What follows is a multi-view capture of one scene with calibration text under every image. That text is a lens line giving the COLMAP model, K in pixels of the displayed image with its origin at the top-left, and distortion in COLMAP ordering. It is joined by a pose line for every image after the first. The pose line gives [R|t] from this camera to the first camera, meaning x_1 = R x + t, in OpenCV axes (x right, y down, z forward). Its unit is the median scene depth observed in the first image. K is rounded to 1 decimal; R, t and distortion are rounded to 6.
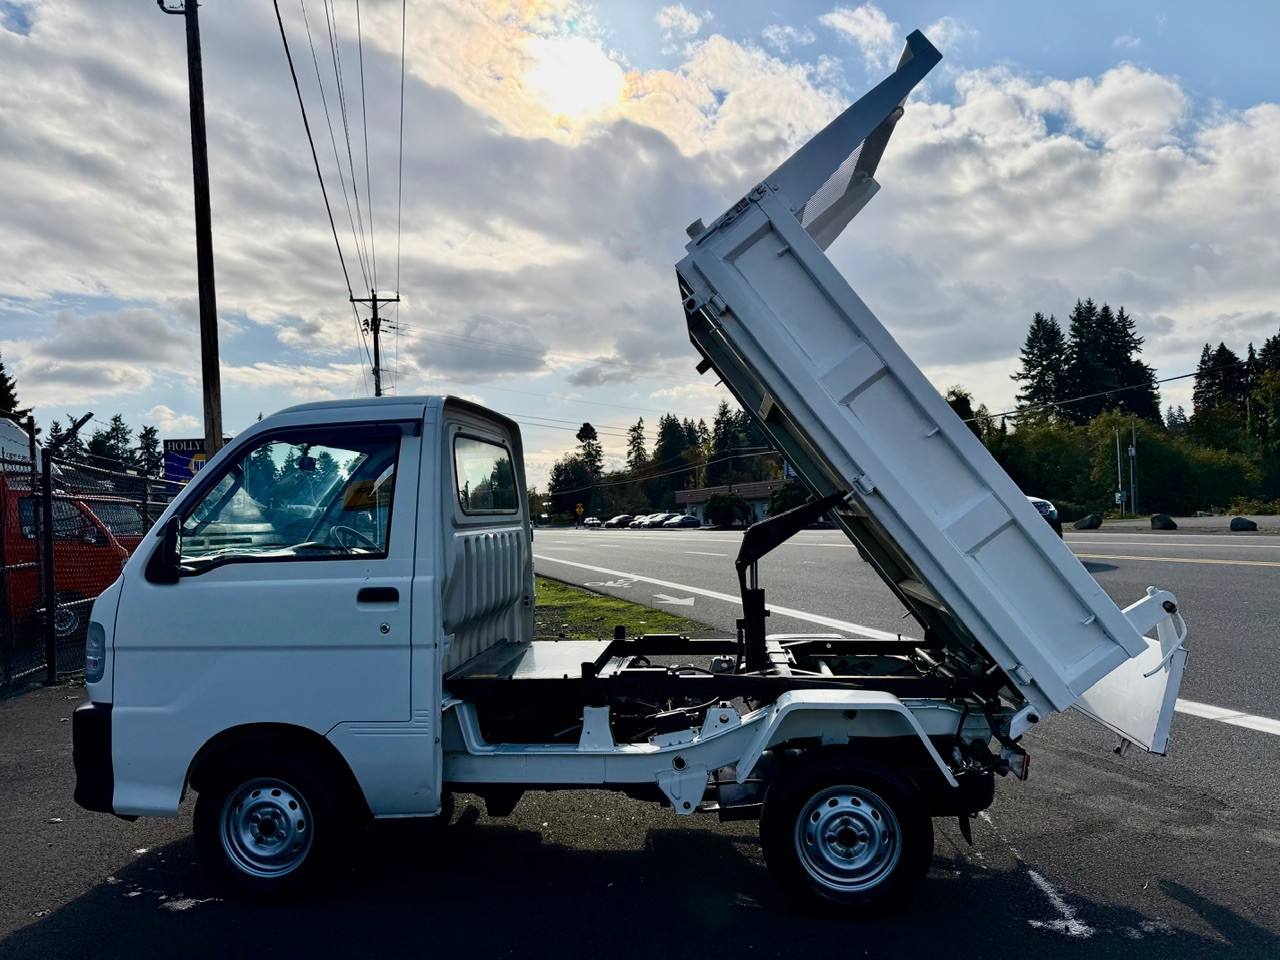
lens RADIAL K [[914.0, 0, 647.8], [0, 914.0, 484.6], [0, 0, 1]] dist [0.040474, -0.058903]
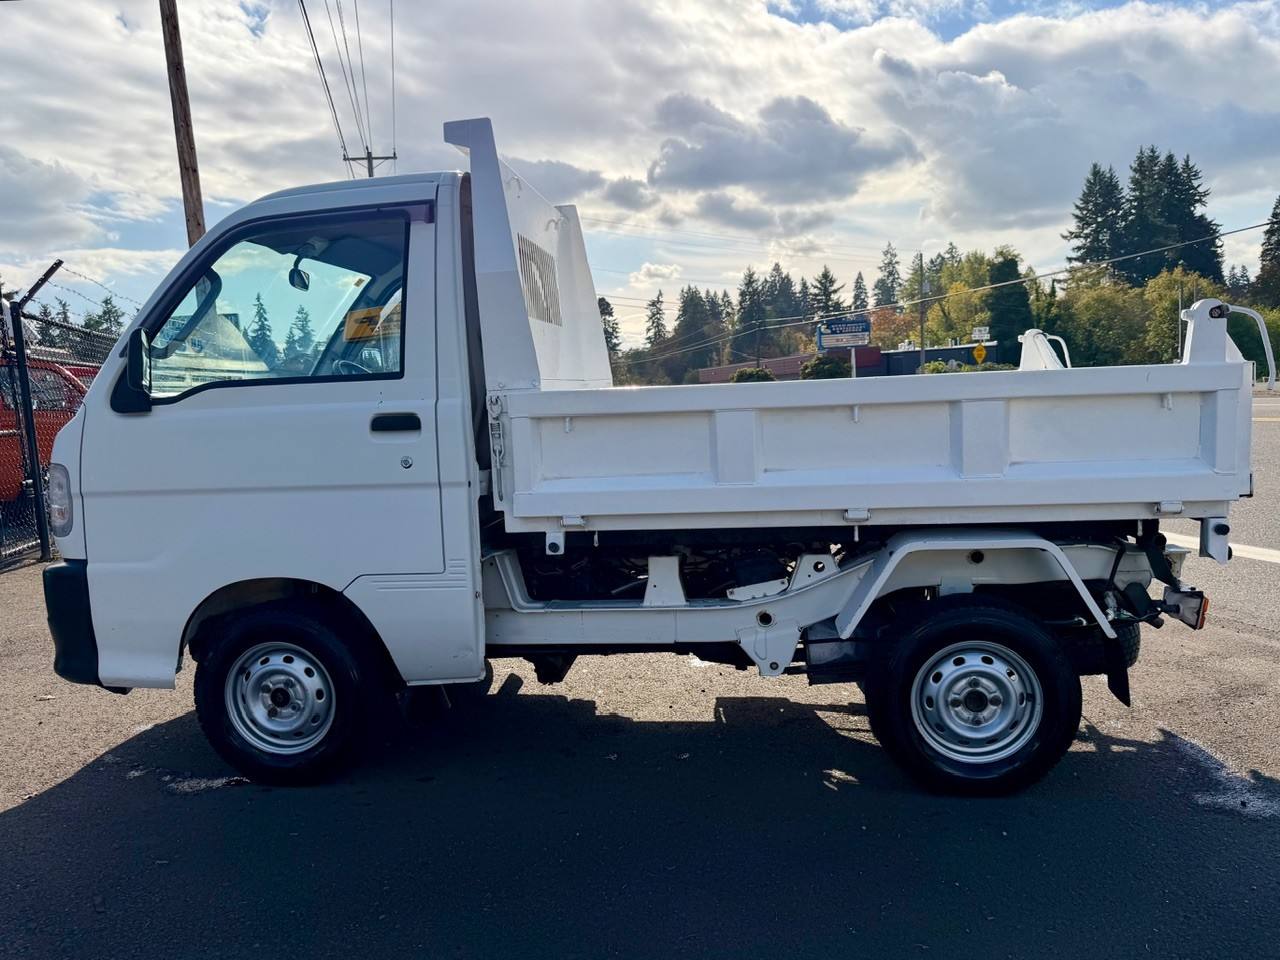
lens RADIAL K [[954.4, 0, 651.4], [0, 954.4, 498.1], [0, 0, 1]] dist [0.024154, -0.040156]
pose [[0.999728, -0.013862, -0.018752, -0.043289], [0.016327, 0.990235, 0.138446, 0.062833], [0.016649, -0.138715, 0.990192, 0.133090]]
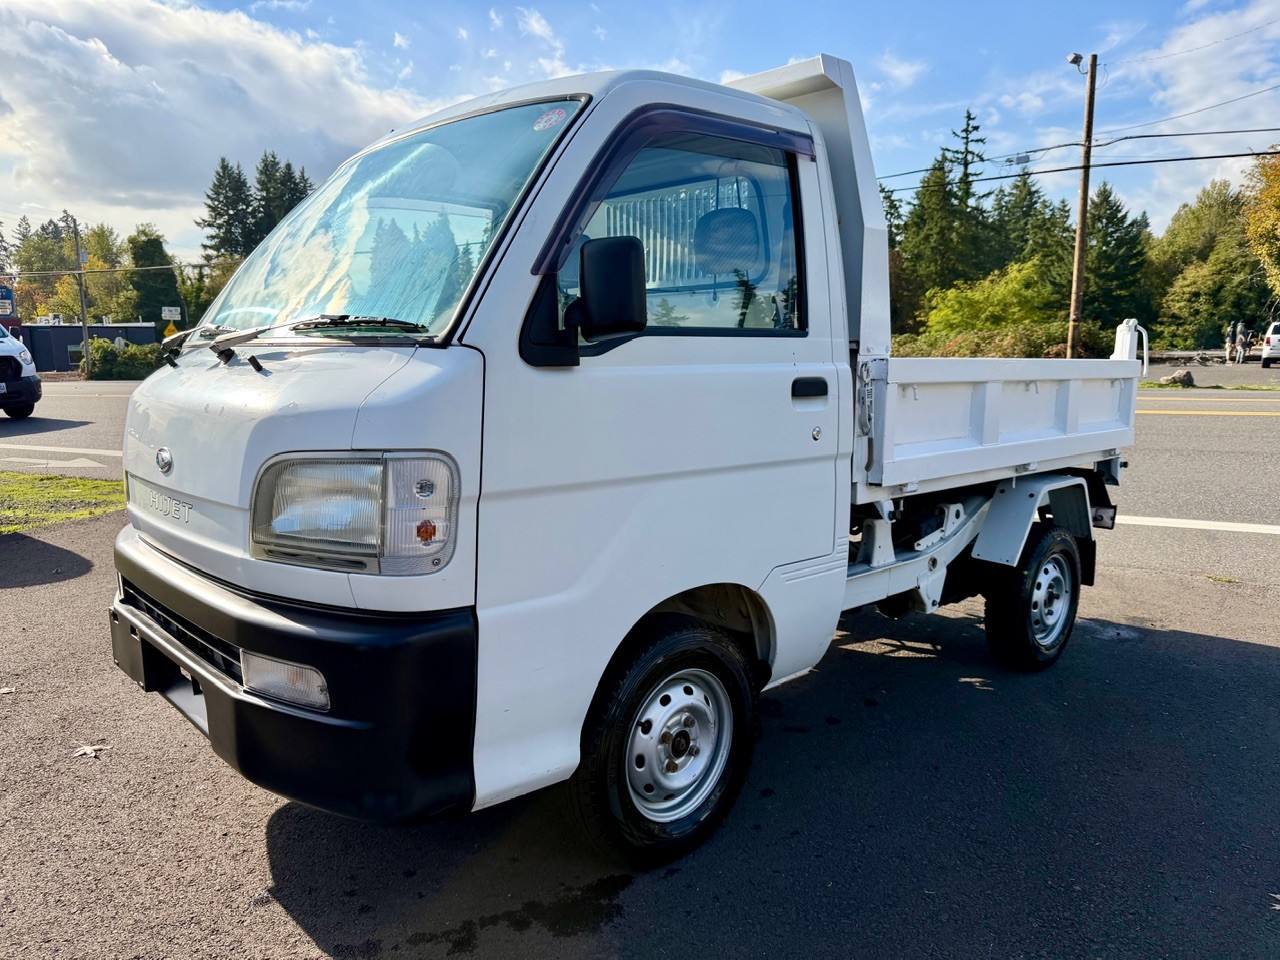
lens RADIAL K [[914.0, 0, 628.2], [0, 914.0, 473.0], [0, 0, 1]] dist [0.040474, -0.058903]
pose [[0.657008, -0.066037, 0.750986, -0.795510], [-0.039799, 0.991729, 0.122024, 0.089652], [-0.752832, -0.110059, 0.648946, 0.545093]]
